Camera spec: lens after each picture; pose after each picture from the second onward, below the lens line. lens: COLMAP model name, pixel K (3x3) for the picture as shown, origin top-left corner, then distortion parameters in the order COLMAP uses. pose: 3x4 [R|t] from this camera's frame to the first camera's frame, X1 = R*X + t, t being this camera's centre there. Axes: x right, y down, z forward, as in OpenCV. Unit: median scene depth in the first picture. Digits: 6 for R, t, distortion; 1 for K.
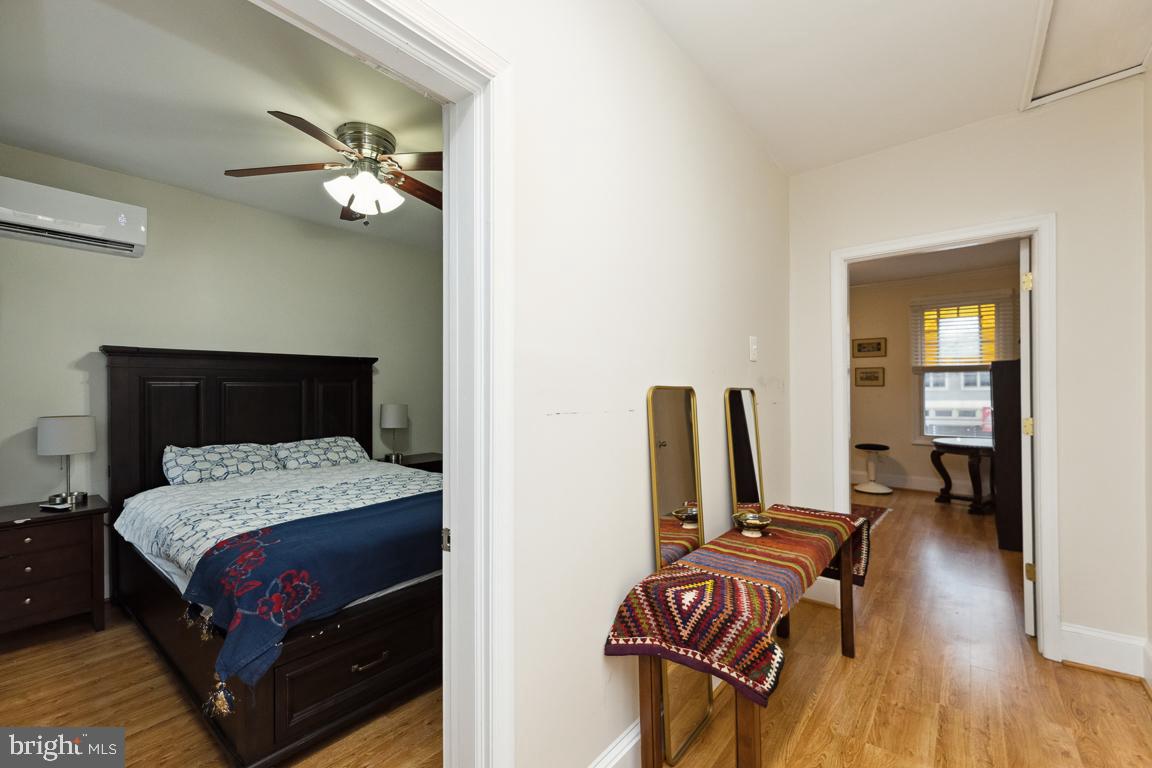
lens RADIAL K [[483.5, 0, 568.6], [0, 483.5, 386.6], [0, 0, 1]] dist [-0.001952, -0.000142]
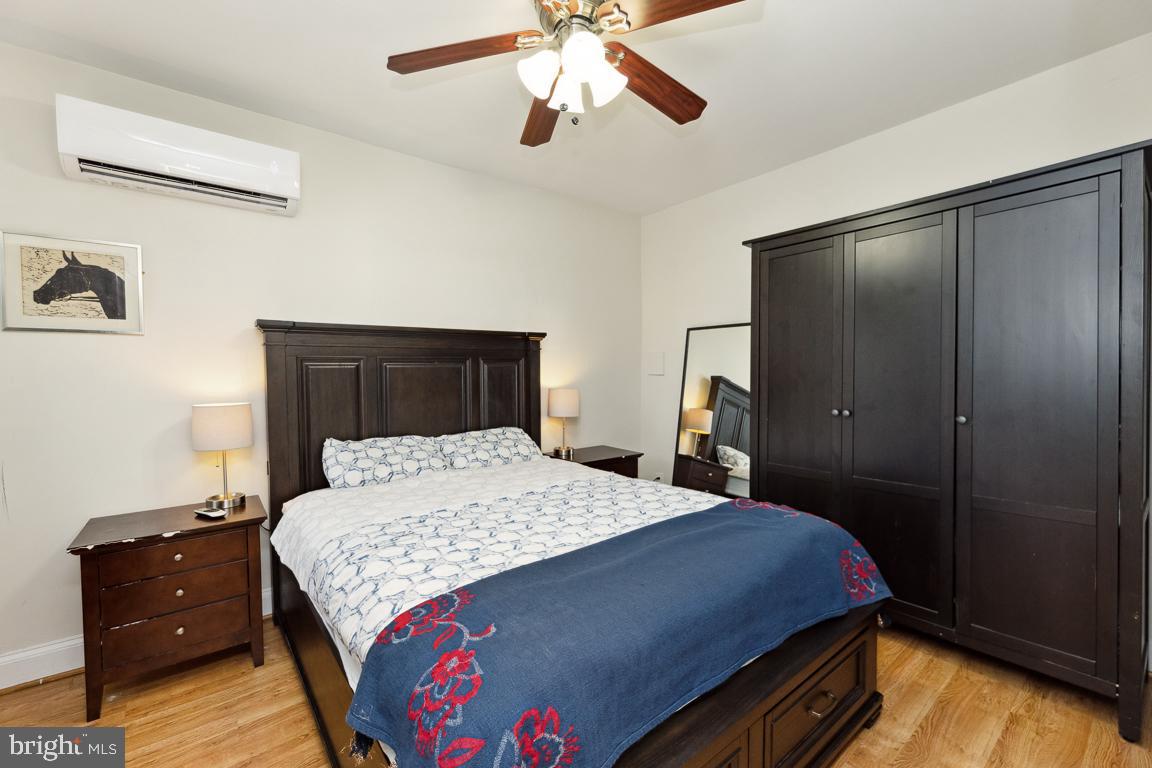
lens RADIAL K [[472.9, 0, 579.0], [0, 472.9, 378.1], [0, 0, 1]] dist [-0.002386, 0.000291]
pose [[0.977907, -0.008212, -0.208878, -0.235789], [0.011621, 0.999818, 0.015102, 0.009897], [0.208716, -0.017195, 0.977825, 0.296755]]
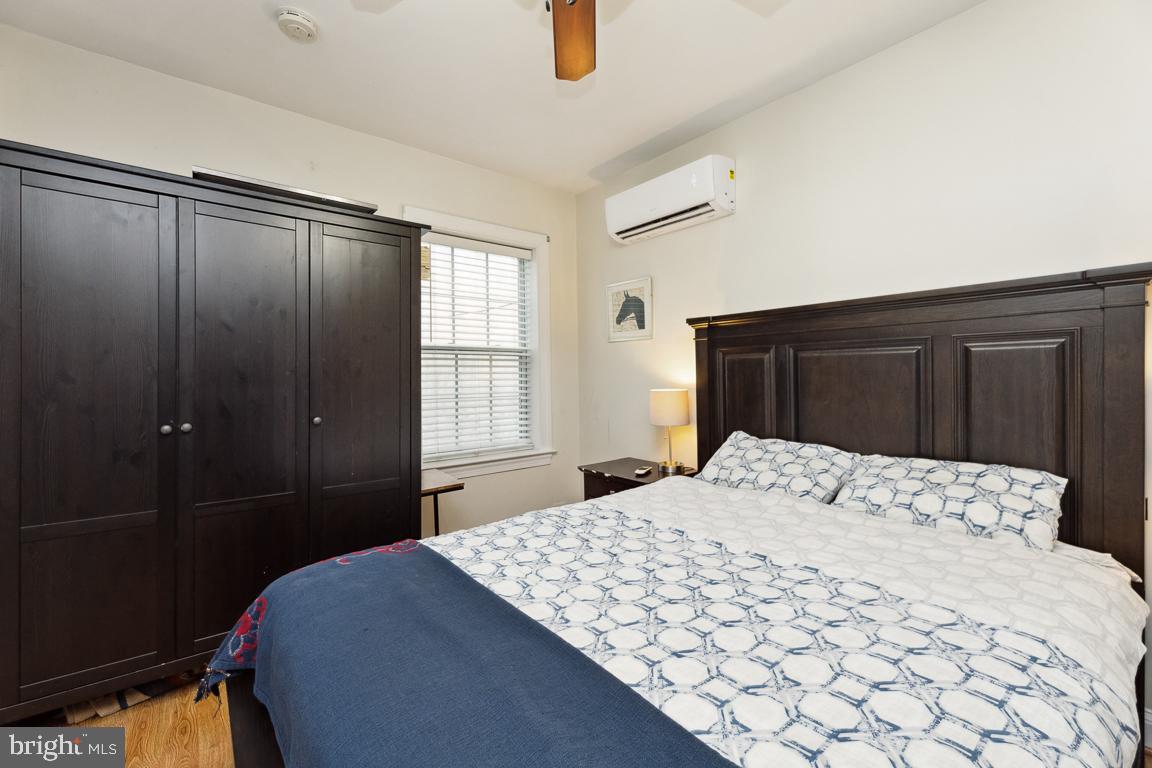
lens RADIAL K [[483.5, 0, 568.6], [0, 483.5, 386.6], [0, 0, 1]] dist [-0.001952, -0.000142]
pose [[-0.224088, 0.044895, -0.973534, 0.050860], [0.026560, 0.998849, 0.039949, 0.004335], [0.974207, -0.016905, -0.225023, 0.945335]]
